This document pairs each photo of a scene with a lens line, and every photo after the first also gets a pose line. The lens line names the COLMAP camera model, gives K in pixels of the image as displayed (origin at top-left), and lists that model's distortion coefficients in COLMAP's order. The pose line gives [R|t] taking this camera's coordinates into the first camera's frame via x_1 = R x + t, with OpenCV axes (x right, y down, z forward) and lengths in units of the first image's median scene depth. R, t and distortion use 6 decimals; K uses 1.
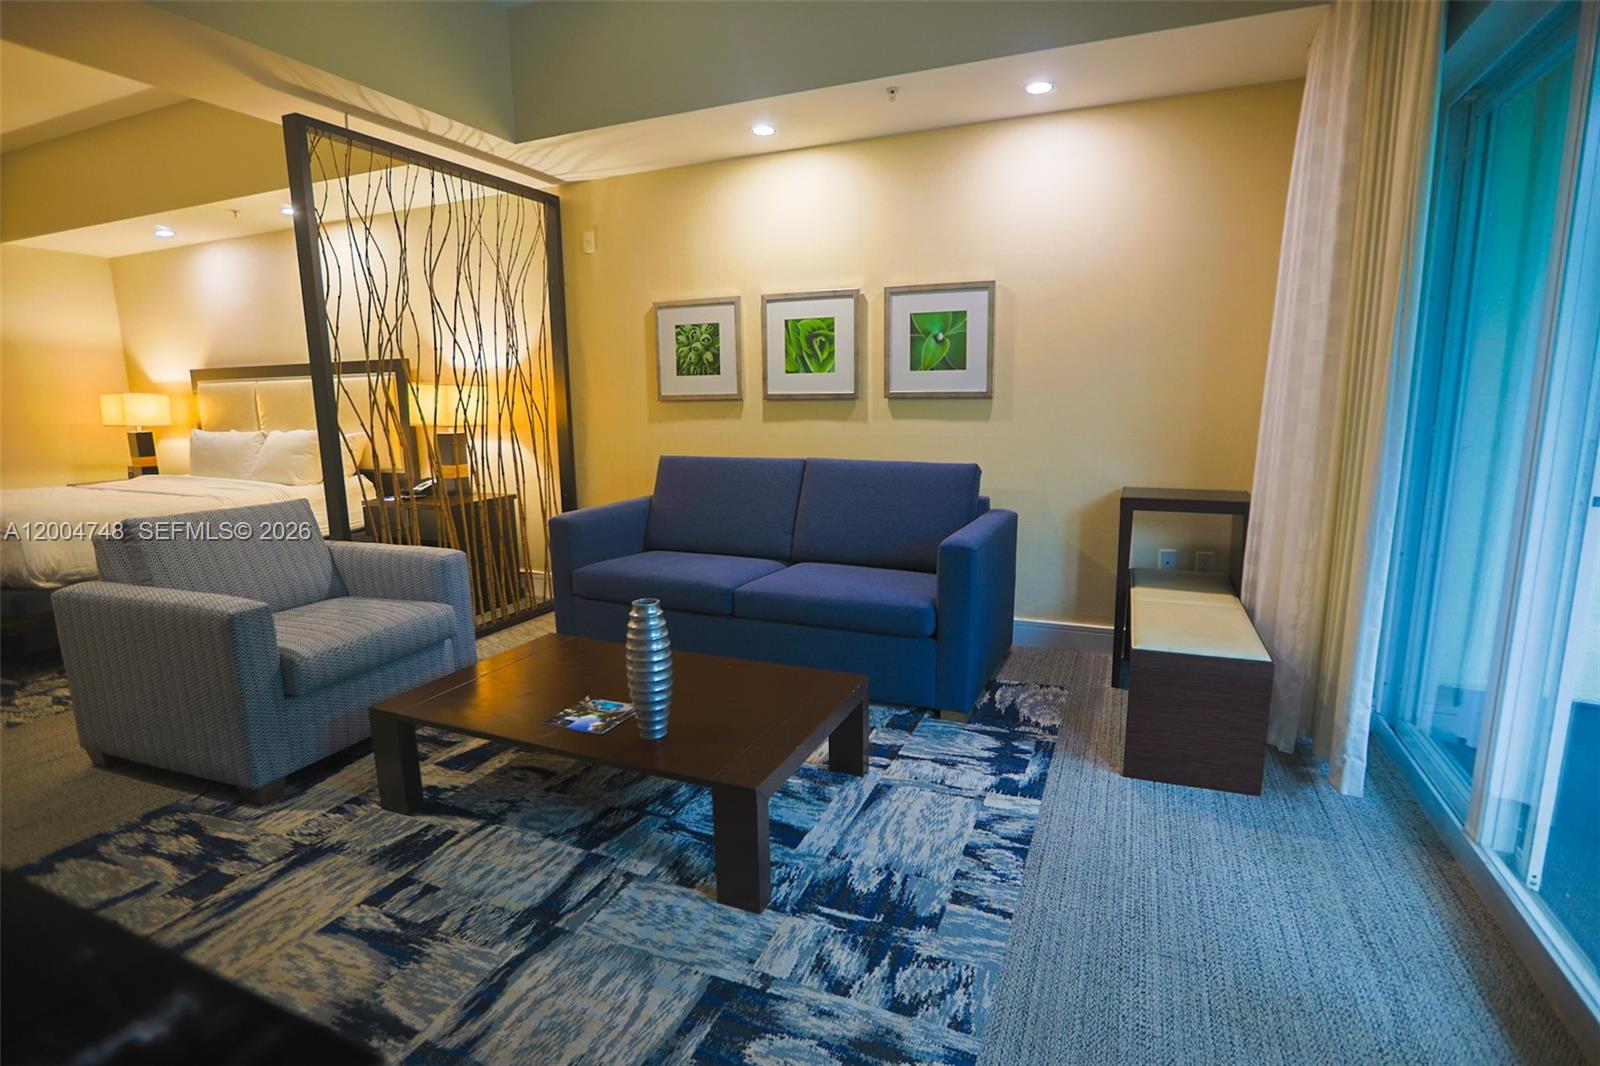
lens RADIAL K [[787.2, 0, 811.2], [0, 787.2, 532.2], [0, 0, 1]] dist [-0.057019, 0.028798]
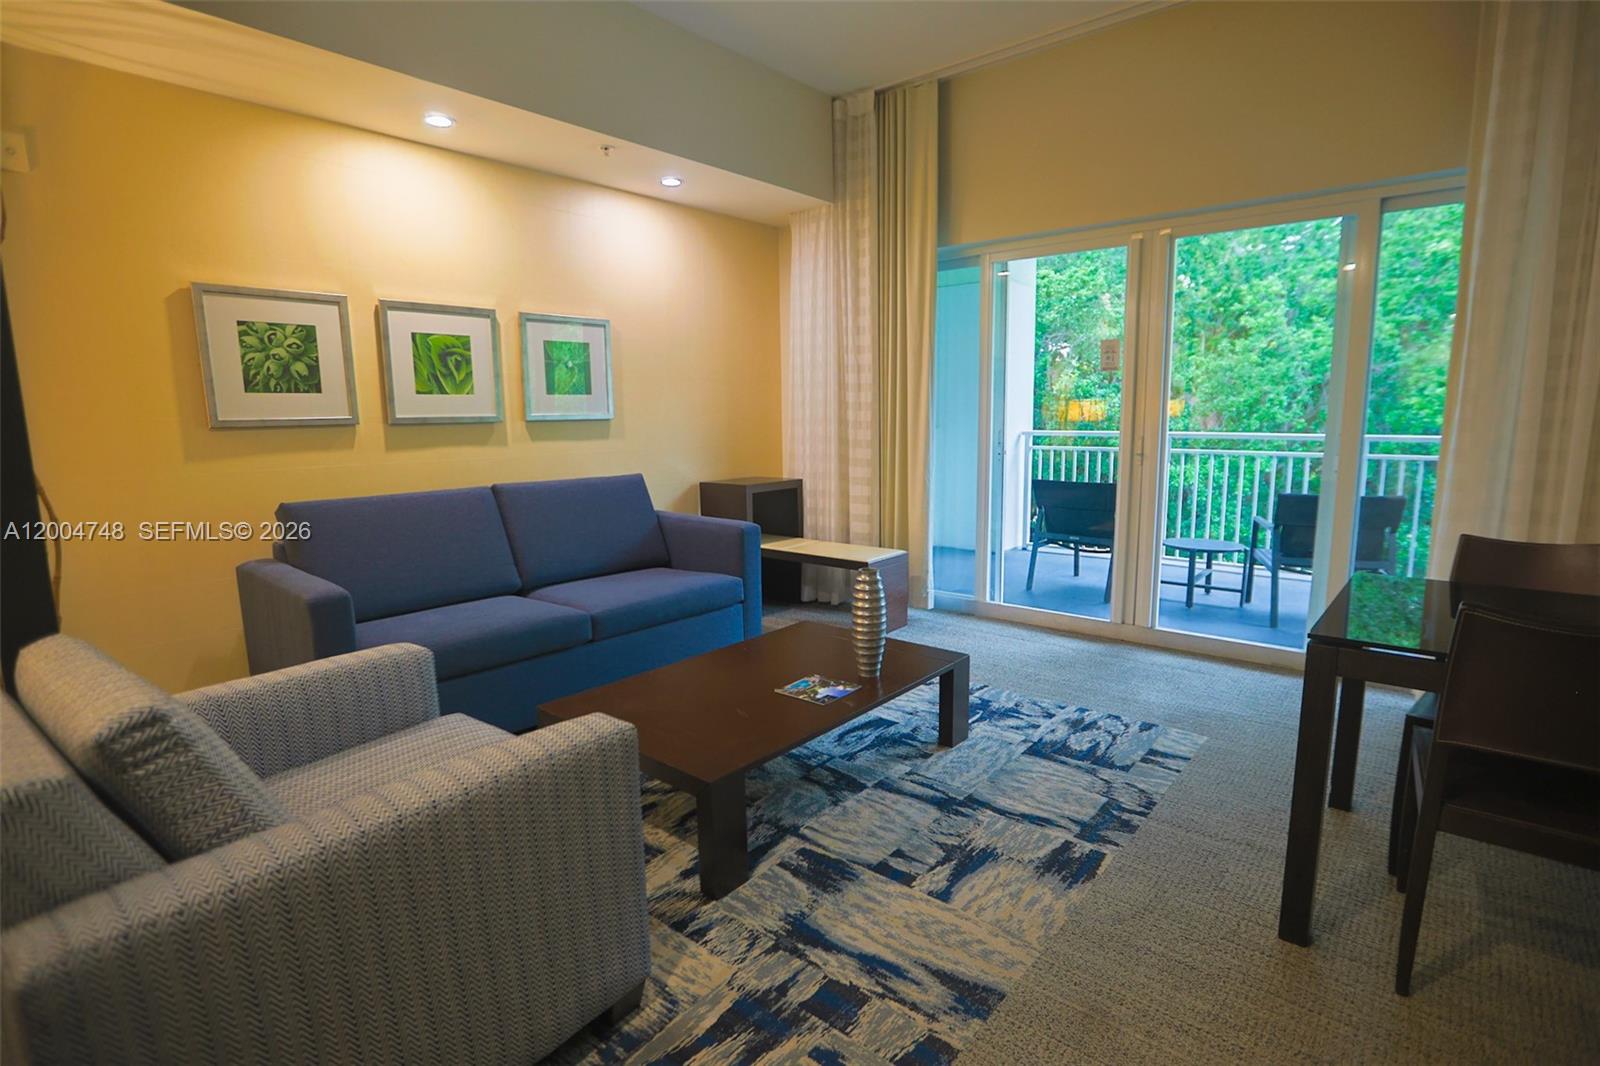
lens RADIAL K [[787.2, 0, 811.2], [0, 787.2, 532.2], [0, 0, 1]] dist [-0.057019, 0.028798]
pose [[0.292603, -0.136007, 0.946512, -1.144724], [0.171234, 0.981286, 0.088069, -0.081526], [-0.940778, 0.136306, 0.310416, 0.530781]]
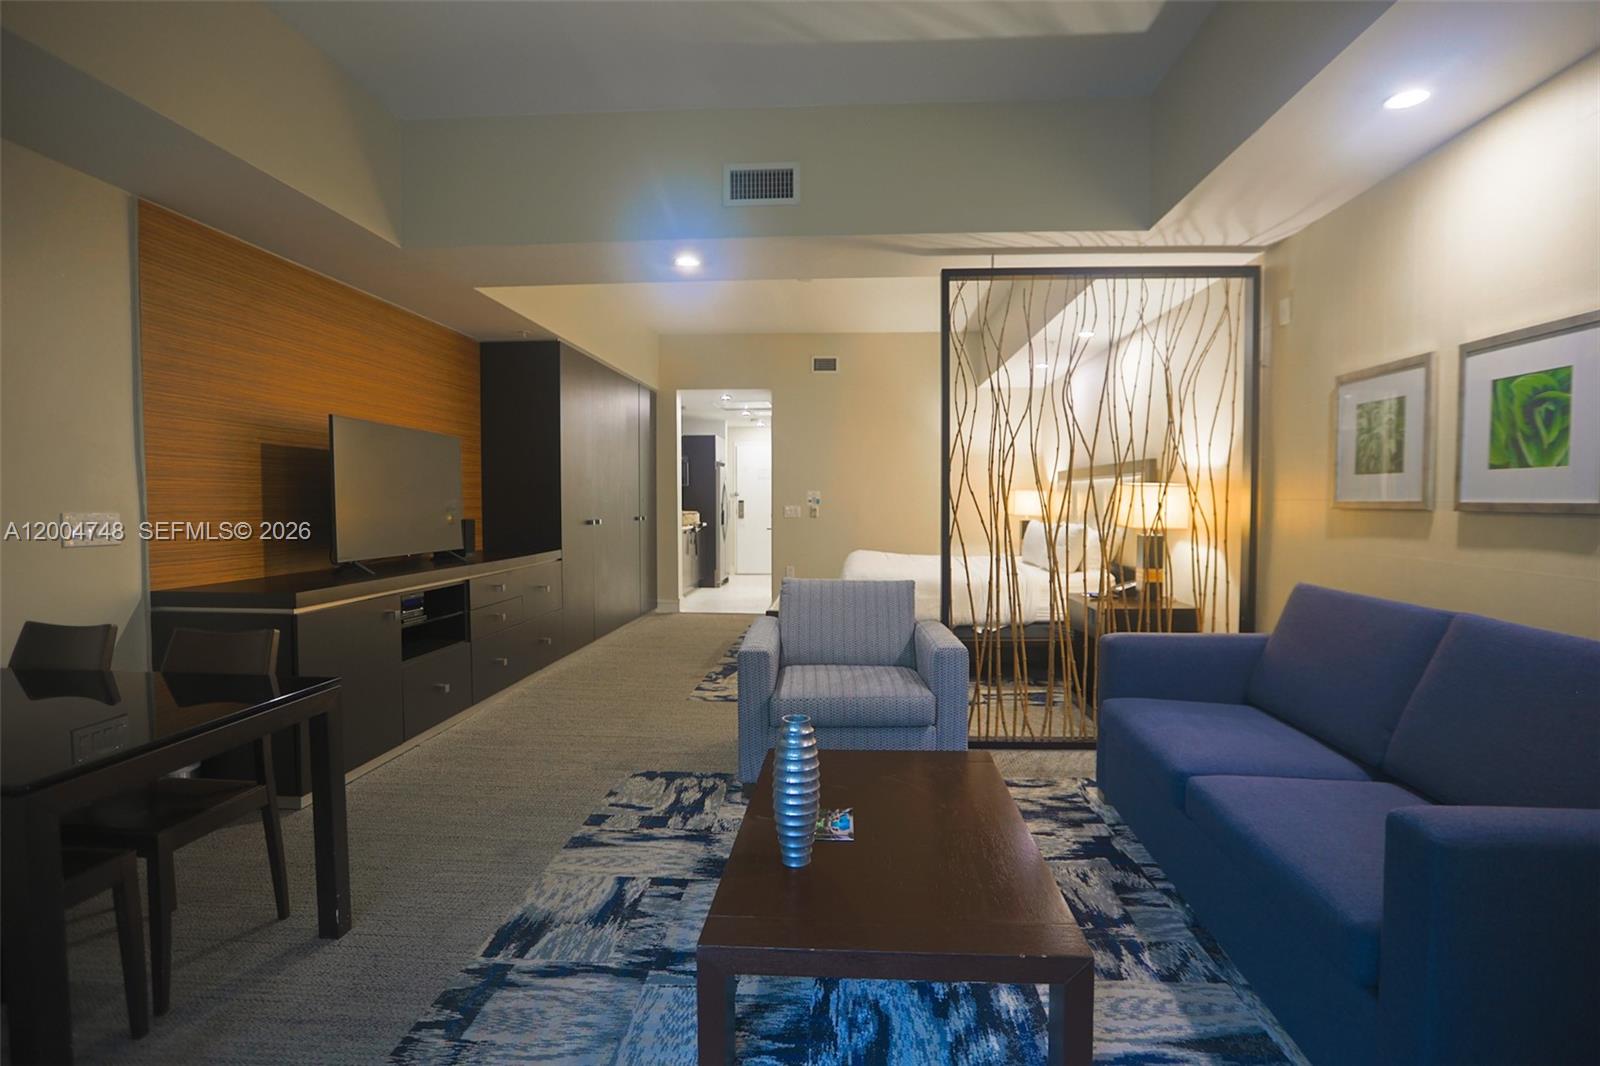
lens RADIAL K [[787.2, 0, 811.2], [0, 787.2, 532.2], [0, 0, 1]] dist [-0.057019, 0.028798]
pose [[0.335228, 0.052139, -0.940693, 0.534550], [-0.164285, 0.986405, -0.003872, -0.105050], [0.927703, 0.155840, 0.339236, 0.515679]]
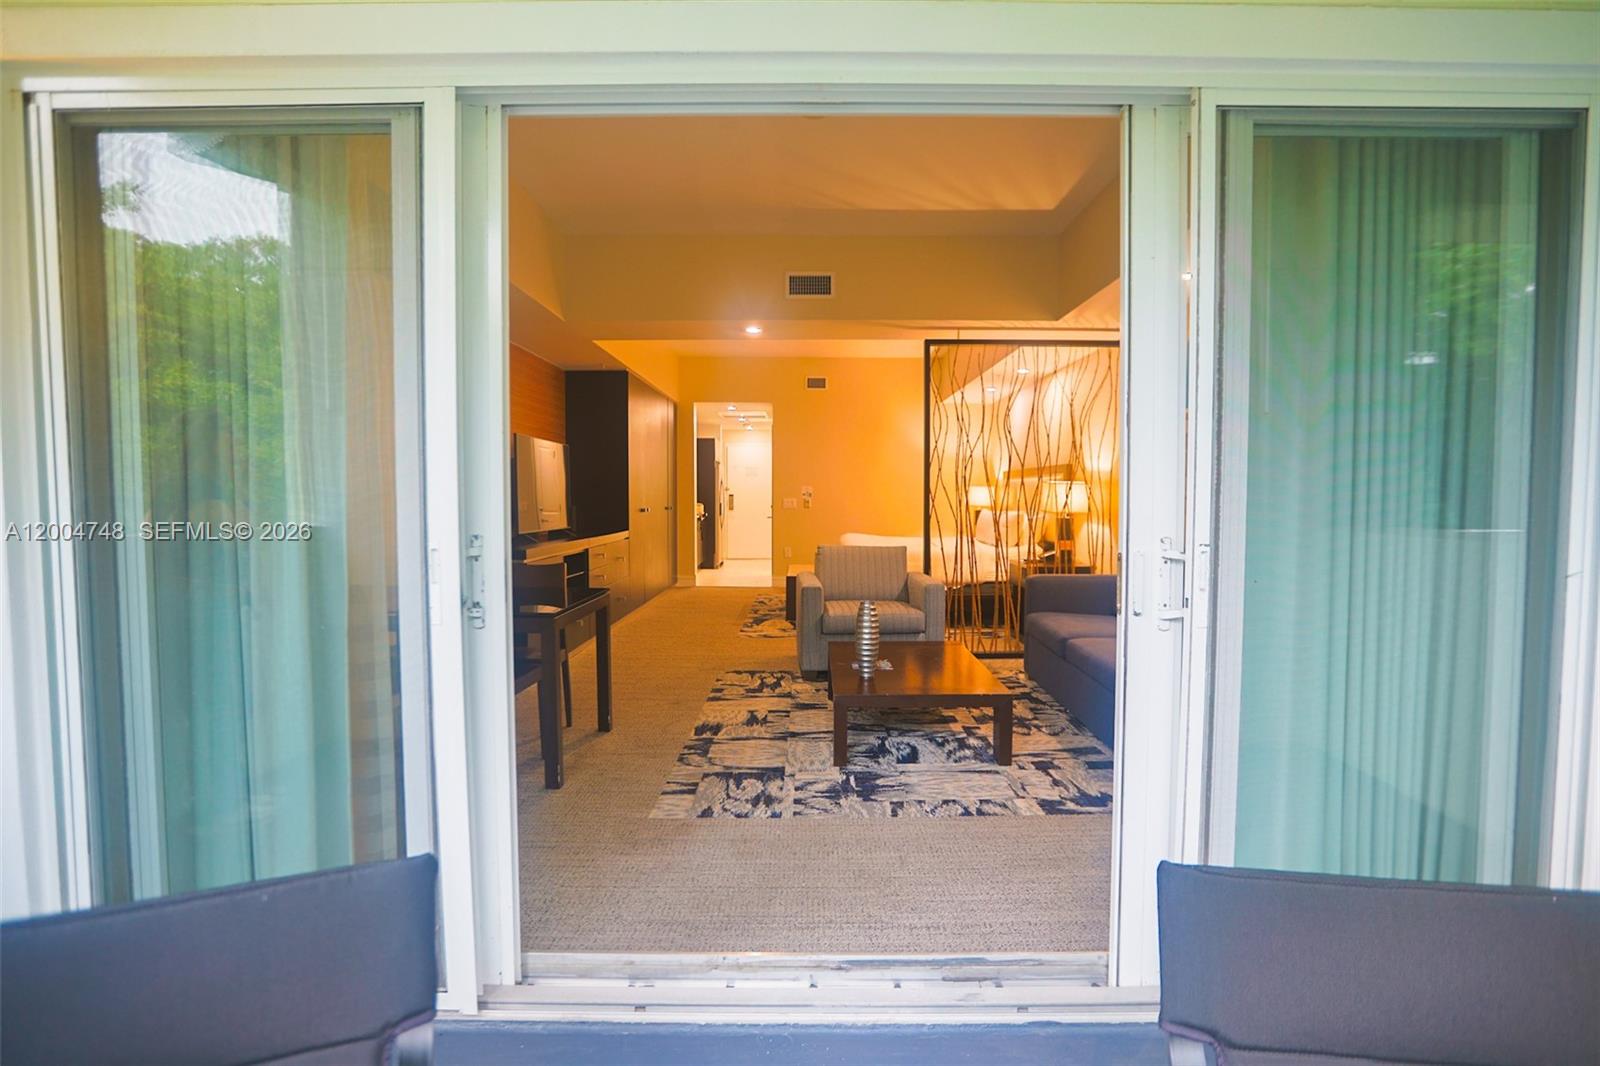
lens RADIAL K [[787.2, 0, 811.2], [0, 787.2, 532.2], [0, 0, 1]] dist [-0.057019, 0.028798]
pose [[0.391596, 0.057050, -0.918367, 1.146478], [-0.163357, 0.986531, -0.008372, -0.029209], [0.905520, 0.153300, 0.395641, 0.082929]]
